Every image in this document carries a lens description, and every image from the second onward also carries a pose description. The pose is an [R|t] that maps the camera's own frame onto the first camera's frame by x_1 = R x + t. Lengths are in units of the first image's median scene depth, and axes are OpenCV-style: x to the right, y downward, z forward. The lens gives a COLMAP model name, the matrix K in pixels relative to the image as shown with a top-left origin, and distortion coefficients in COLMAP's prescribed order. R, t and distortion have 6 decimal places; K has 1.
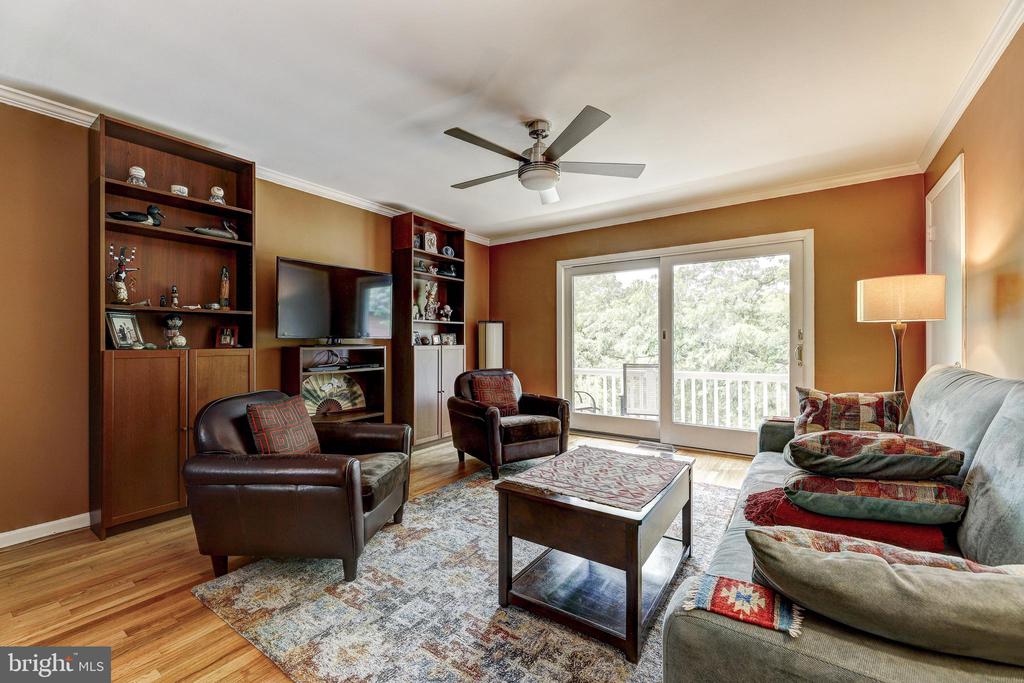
lens RADIAL K [[421.0, 0, 513.6], [0, 421.0, 341.2], [0, 0, 1]] dist [-0.000424, -0.001567]
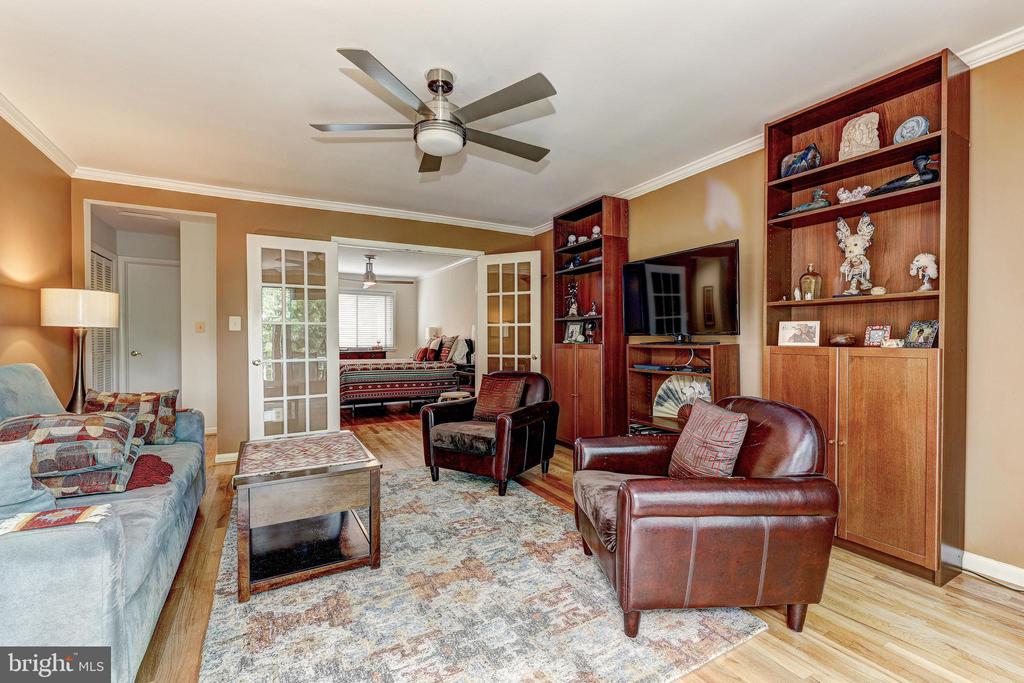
lens RADIAL K [[449.0, 0, 514.5], [0, 449.0, 343.4], [0, 0, 1]] dist [-0.009135, -0.000087]
pose [[-0.452474, 0.007111, -0.891749, 0.753944], [0.002790, 0.999975, 0.006559, 0.004846], [0.891773, 0.000480, -0.452483, 1.483894]]
